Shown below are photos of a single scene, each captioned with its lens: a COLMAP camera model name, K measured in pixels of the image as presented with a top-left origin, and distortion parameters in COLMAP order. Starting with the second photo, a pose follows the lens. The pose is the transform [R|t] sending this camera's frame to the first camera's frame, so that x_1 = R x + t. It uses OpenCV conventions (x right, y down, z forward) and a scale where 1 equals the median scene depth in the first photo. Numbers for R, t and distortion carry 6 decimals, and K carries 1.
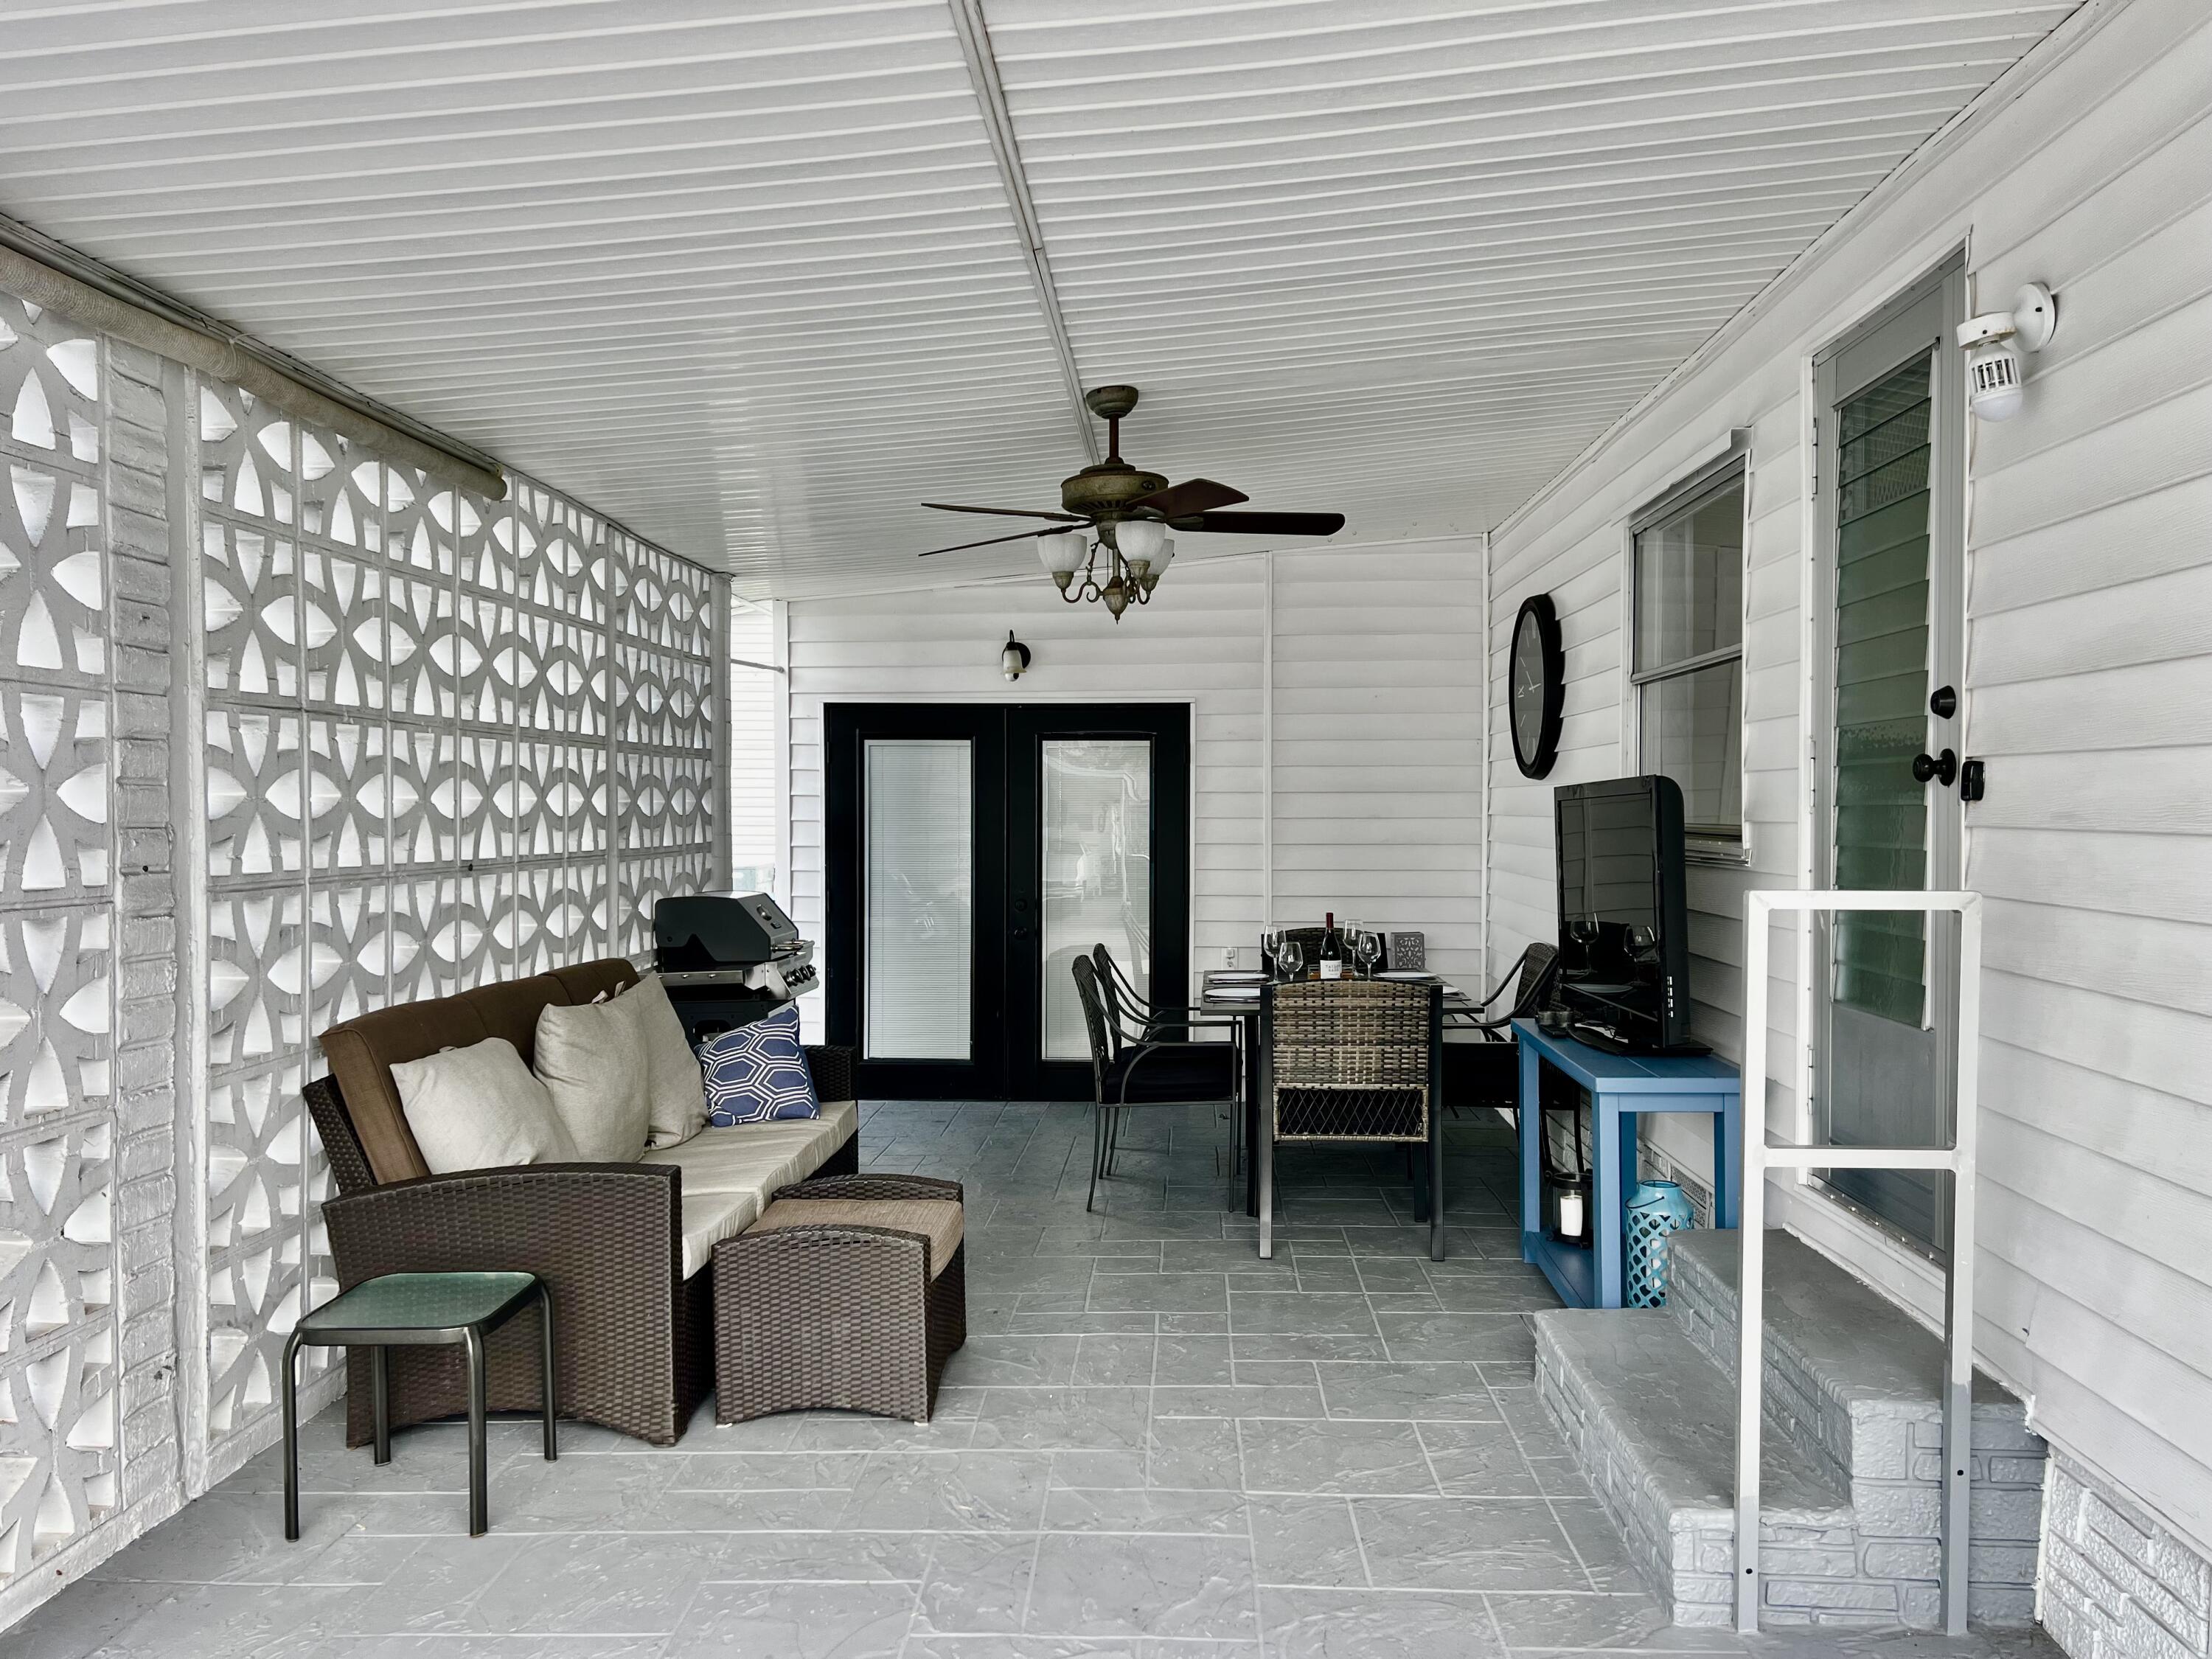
lens RADIAL K [[1647.5, 0, 1111.6], [0, 1647.5, 848.3], [0, 0, 1]] dist [0.068894, -0.080035]
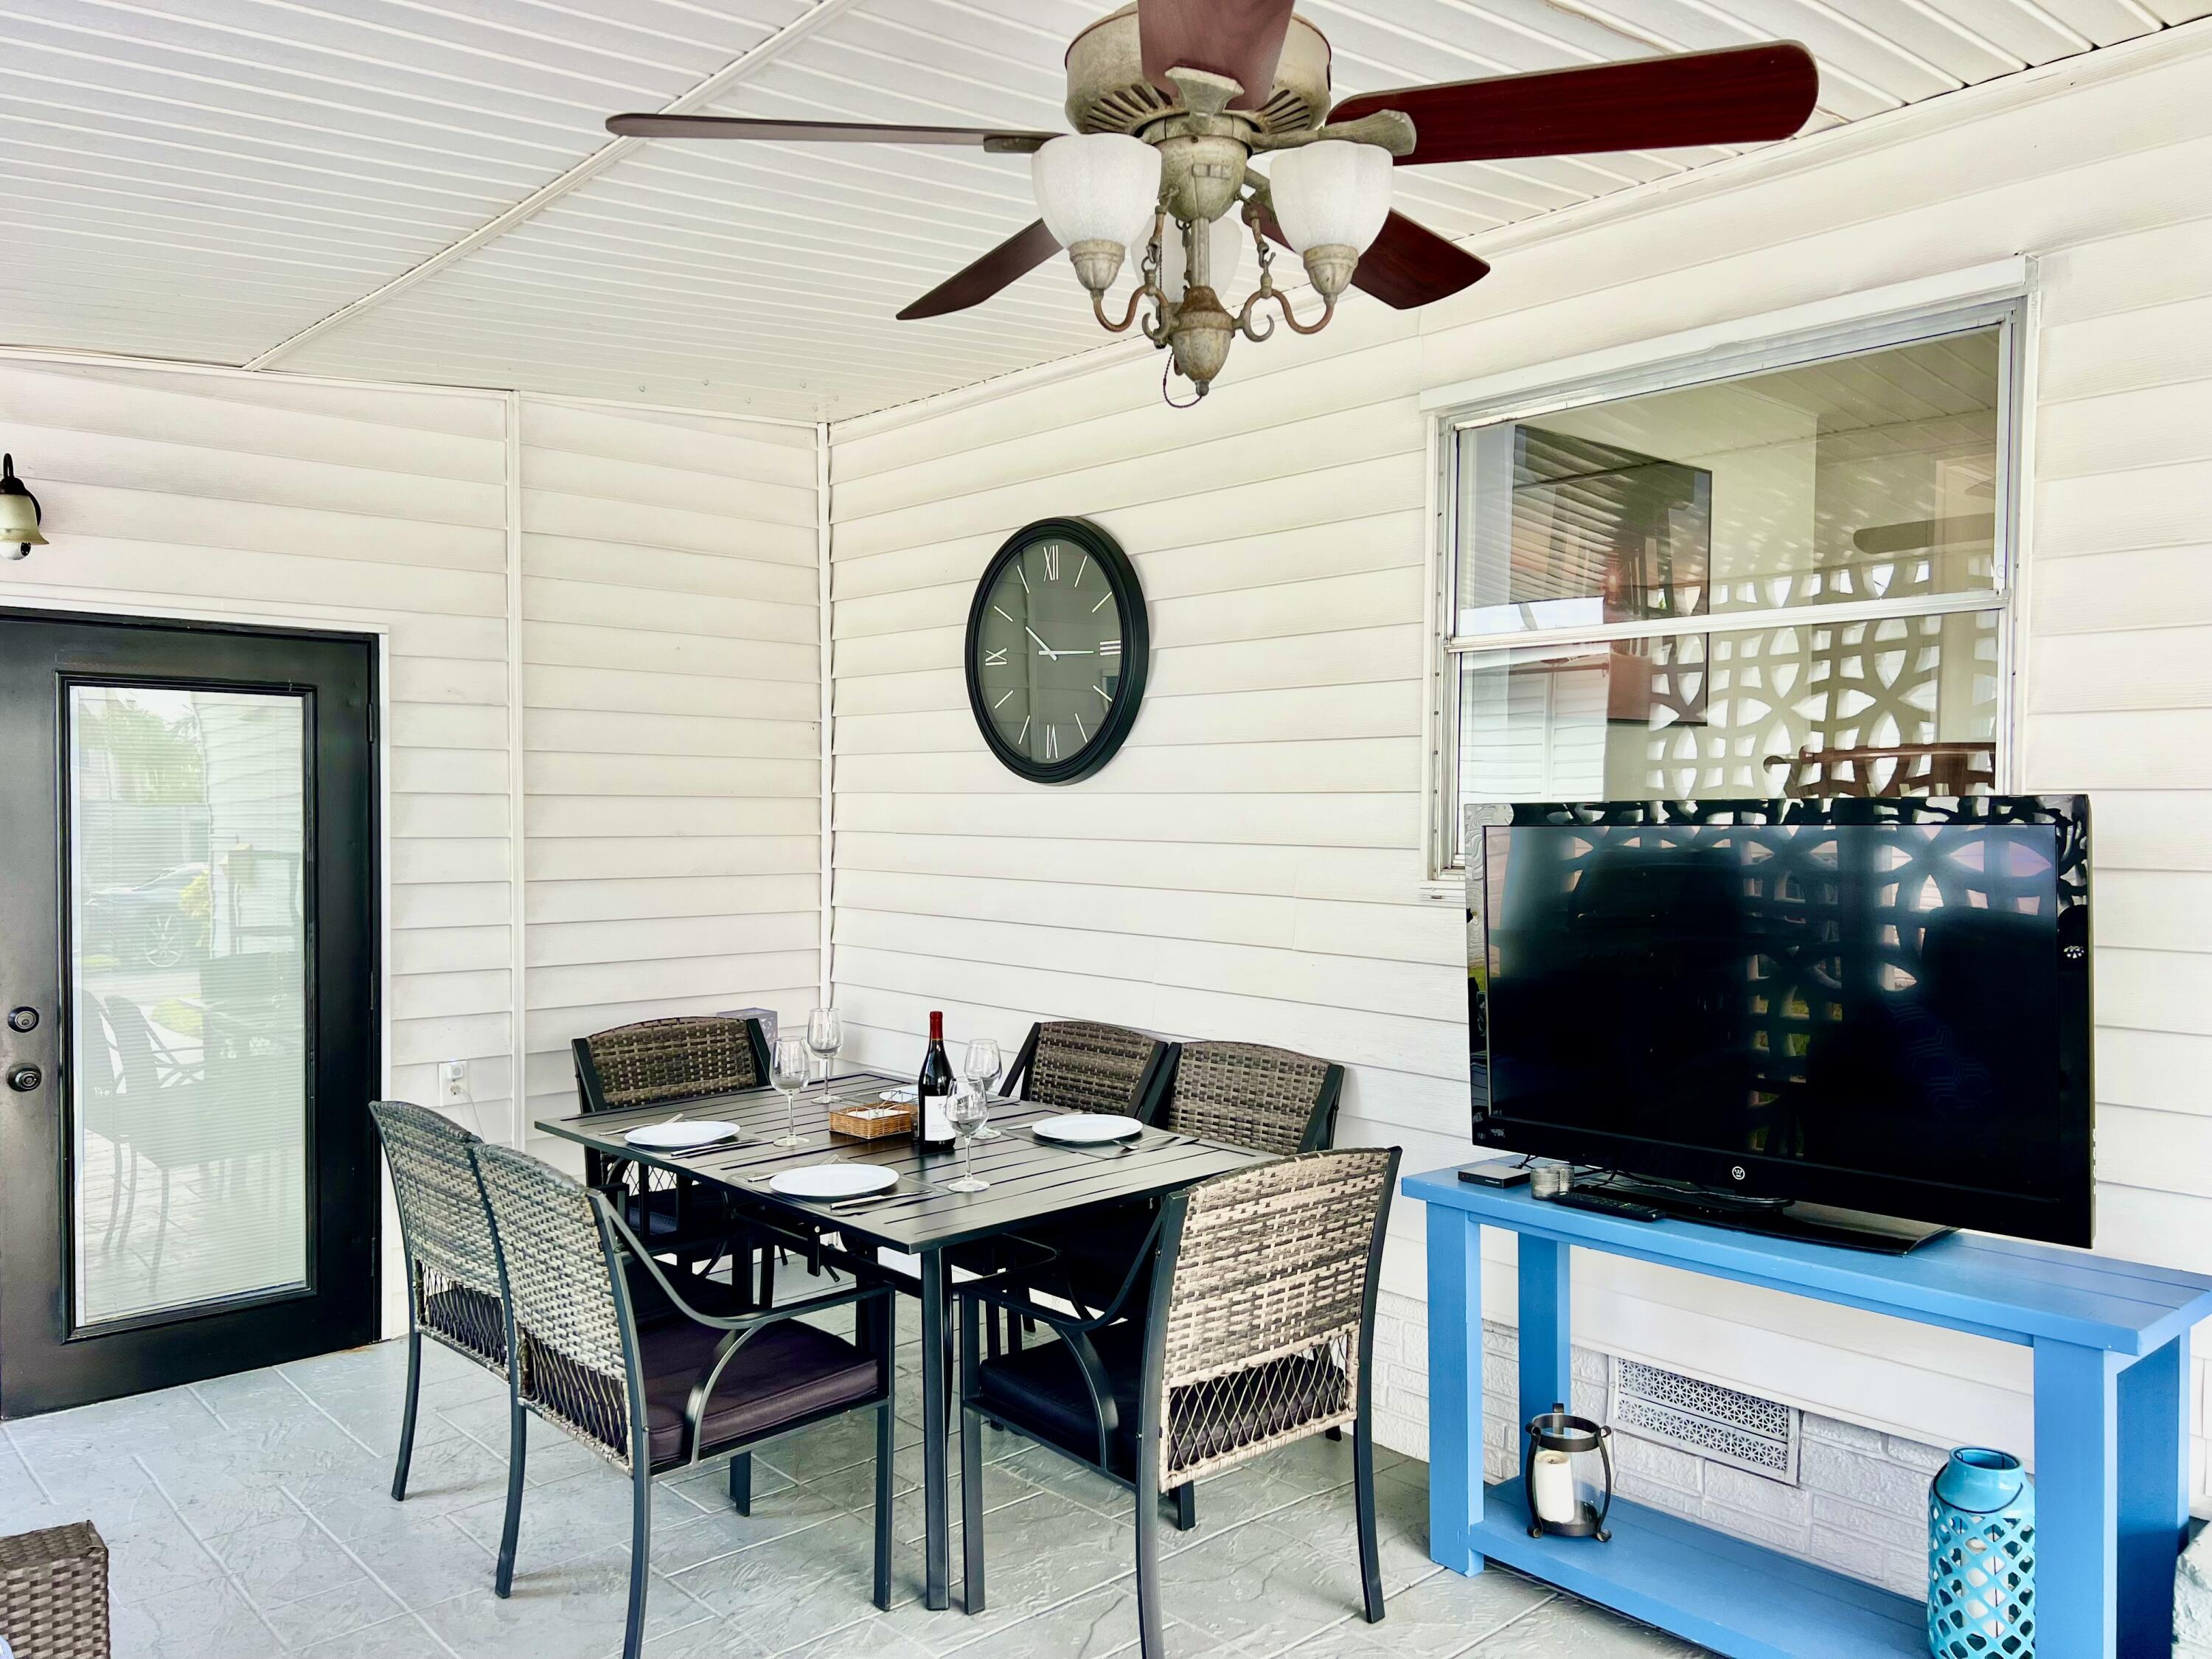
lens RADIAL K [[1647.5, 0, 1111.6], [0, 1647.5, 848.3], [0, 0, 1]] dist [0.068894, -0.080035]
pose [[0.706402, -0.009952, 0.707741, -0.180139], [0.008365, 0.999949, 0.005712, -0.016559], [-0.707761, 0.001885, 0.706449, 0.425308]]
